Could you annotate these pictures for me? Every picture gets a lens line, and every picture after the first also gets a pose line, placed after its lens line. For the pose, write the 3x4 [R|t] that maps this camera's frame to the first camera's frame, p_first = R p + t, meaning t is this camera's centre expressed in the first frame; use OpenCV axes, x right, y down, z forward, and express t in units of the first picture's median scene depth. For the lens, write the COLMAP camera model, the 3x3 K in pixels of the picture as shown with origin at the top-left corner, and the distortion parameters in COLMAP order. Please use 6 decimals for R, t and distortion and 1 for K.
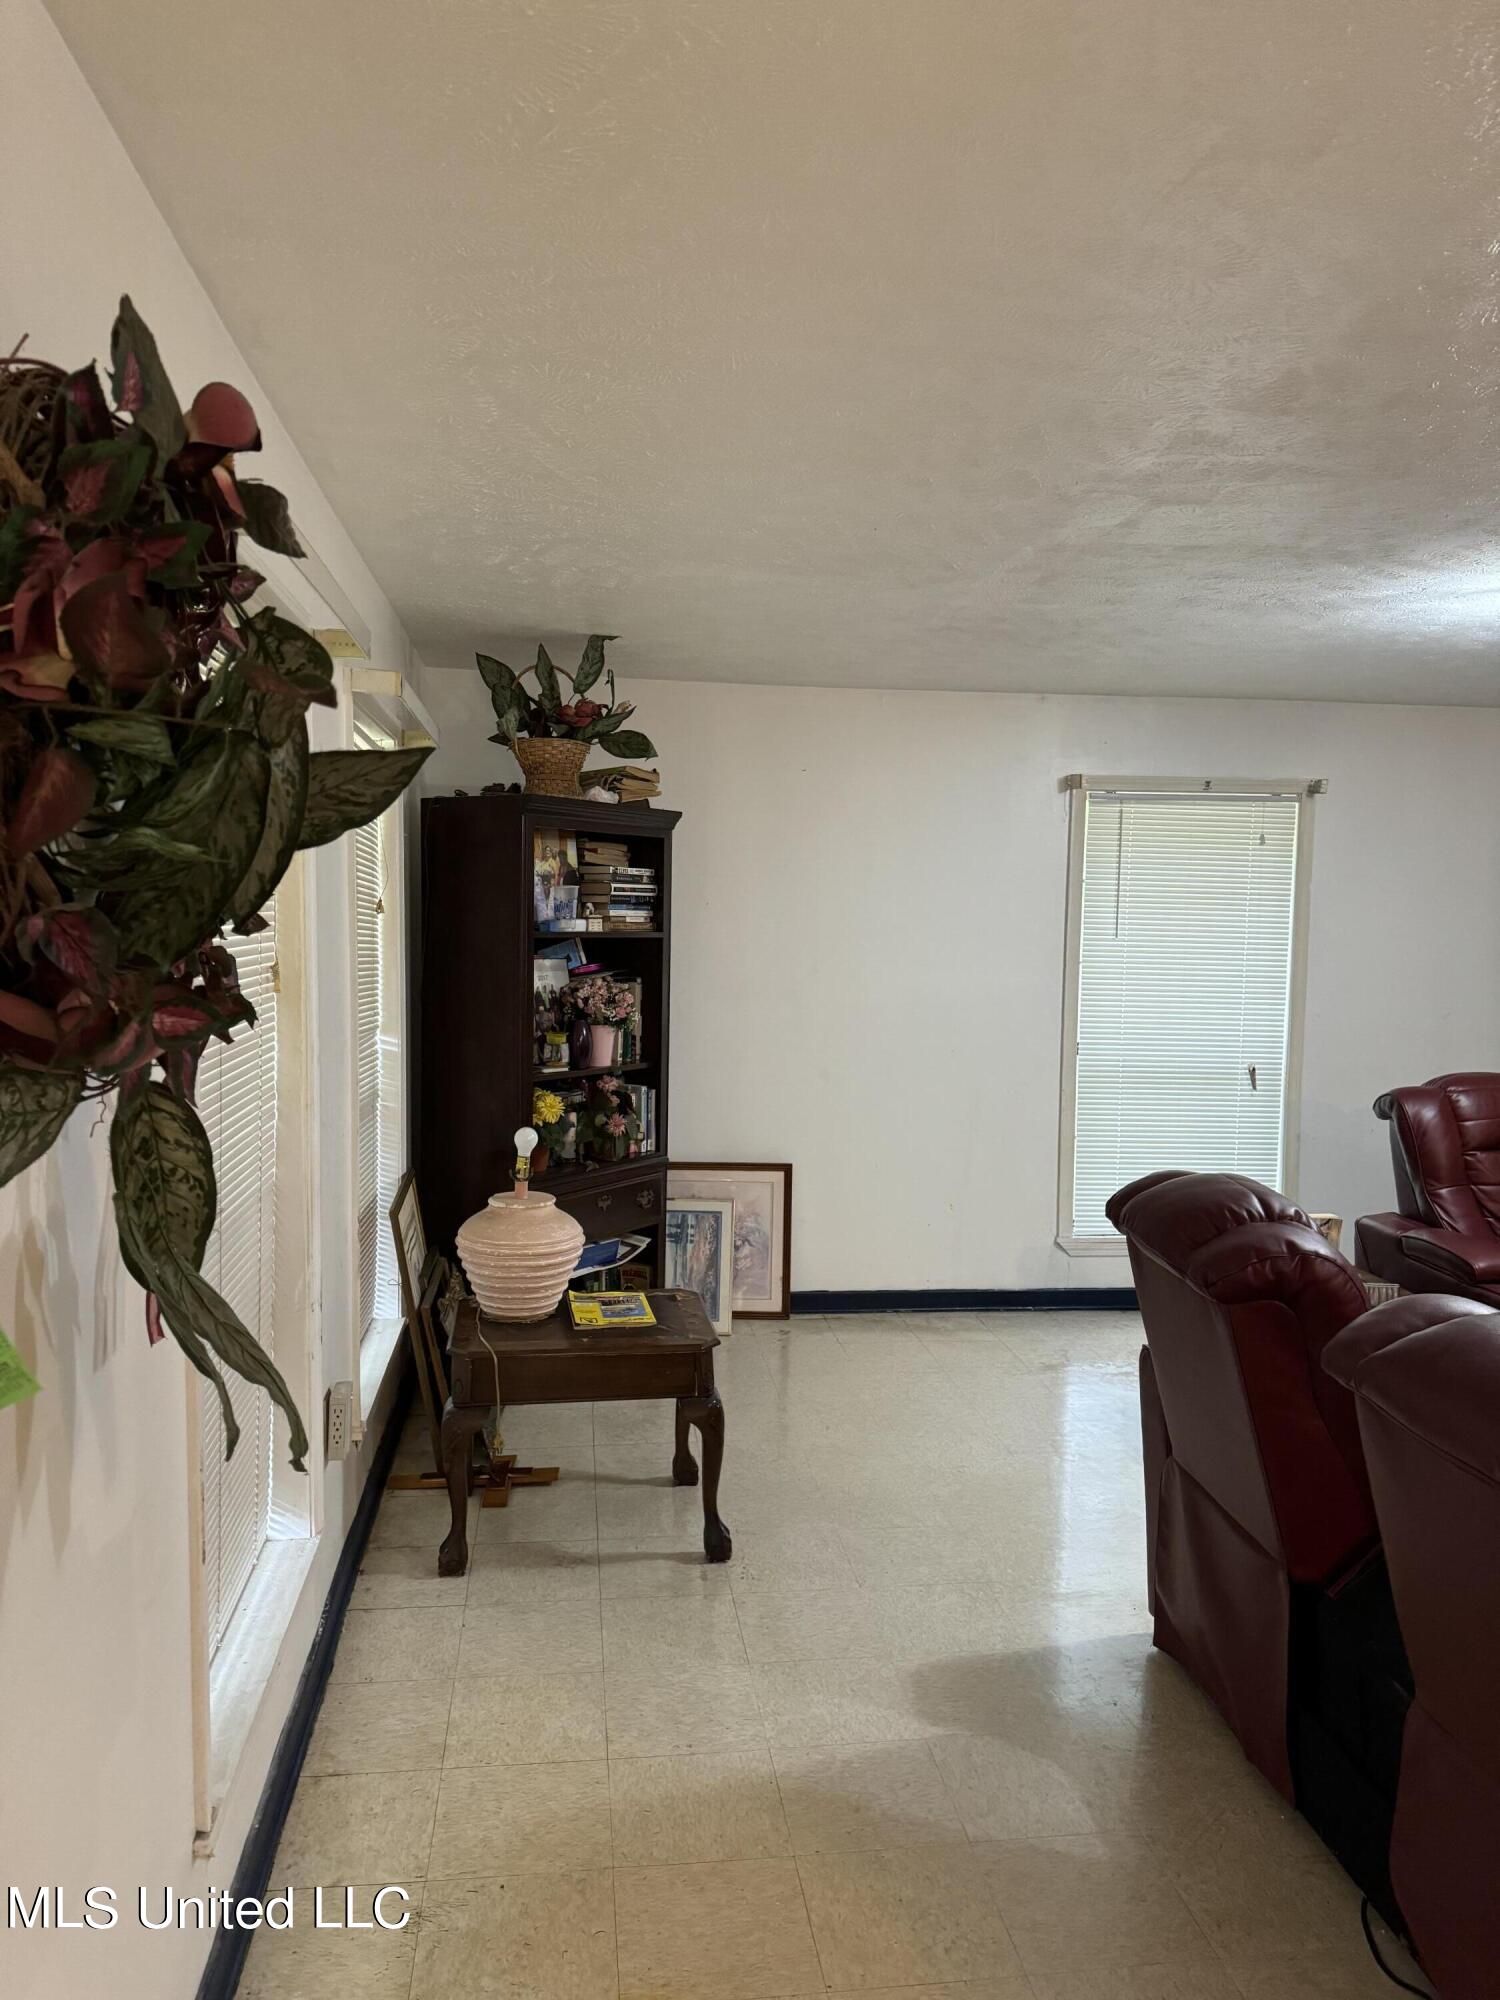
lens RADIAL K [[1365.6, 0, 750.0], [0, 1365.6, 1000.0], [0, 0, 1]] dist [0.052169, -0.001610]
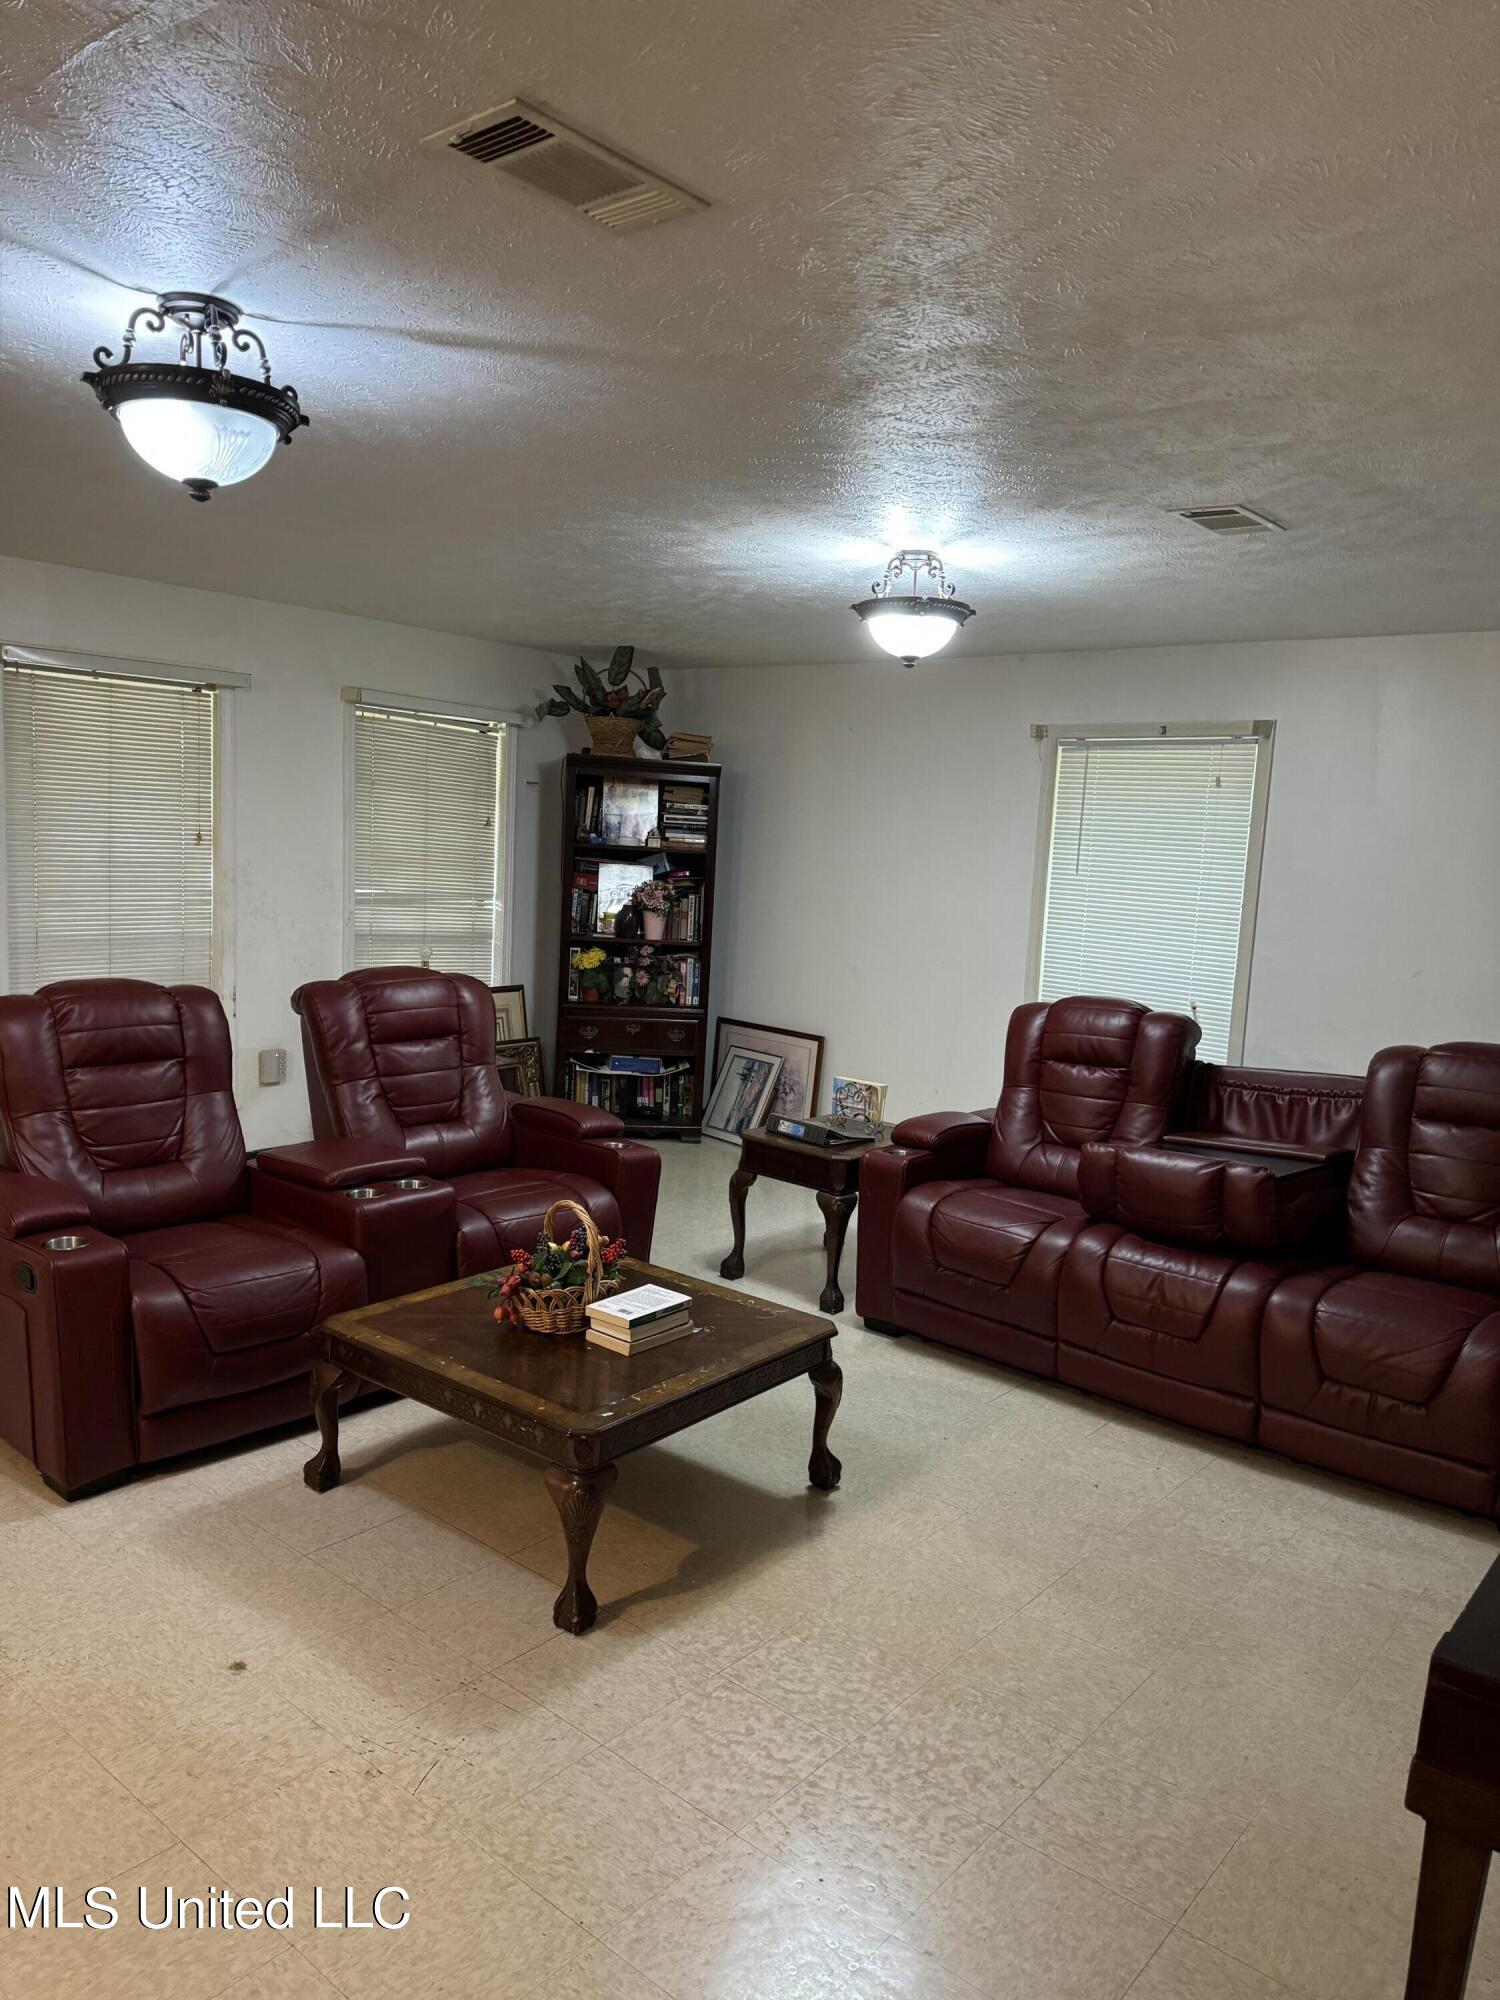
lens RADIAL K [[1409.3, 0, 750.0], [0, 1409.3, 1000.0], [0, 0, 1]] dist [0.097910, -0.001109]
pose [[0.677256, 0.106384, -0.728015, 0.987760], [-0.089301, 0.994062, 0.062186, 0.008933], [0.730308, 0.022896, 0.682735, 0.037278]]
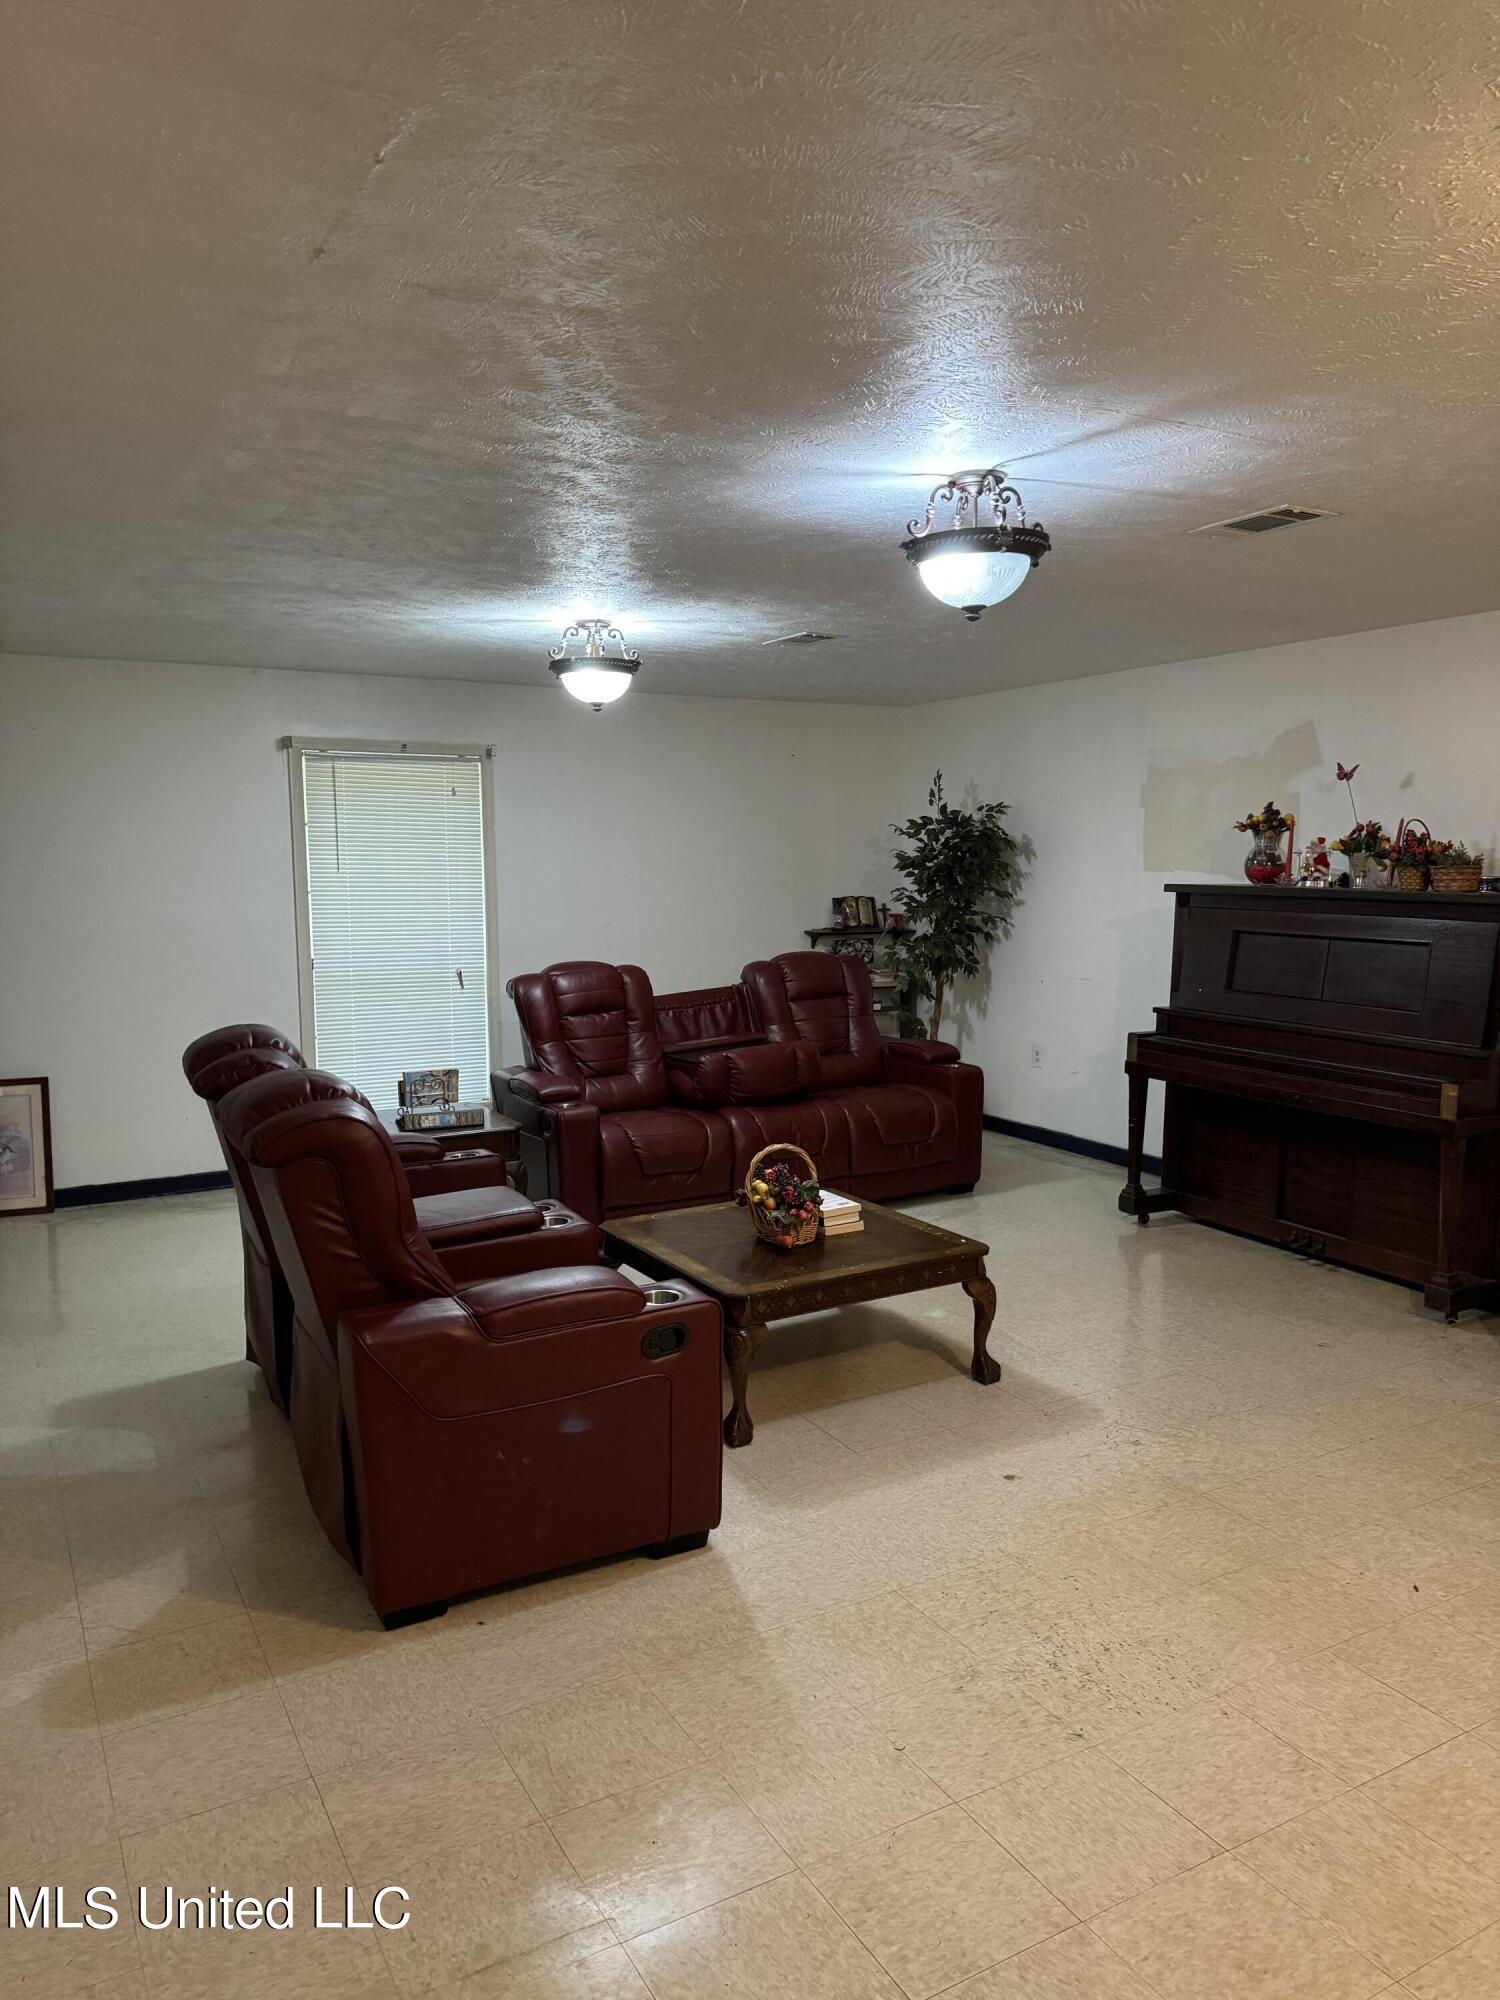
lens RADIAL K [[1365.6, 0, 750.0], [0, 1365.6, 1000.0], [0, 0, 1]] dist [0.052169, -0.001610]
pose [[0.924345, -0.061485, 0.376571, 0.147783], [0.046724, 0.997744, 0.048216, 0.029209], [-0.378686, -0.026973, 0.925132, -0.297329]]
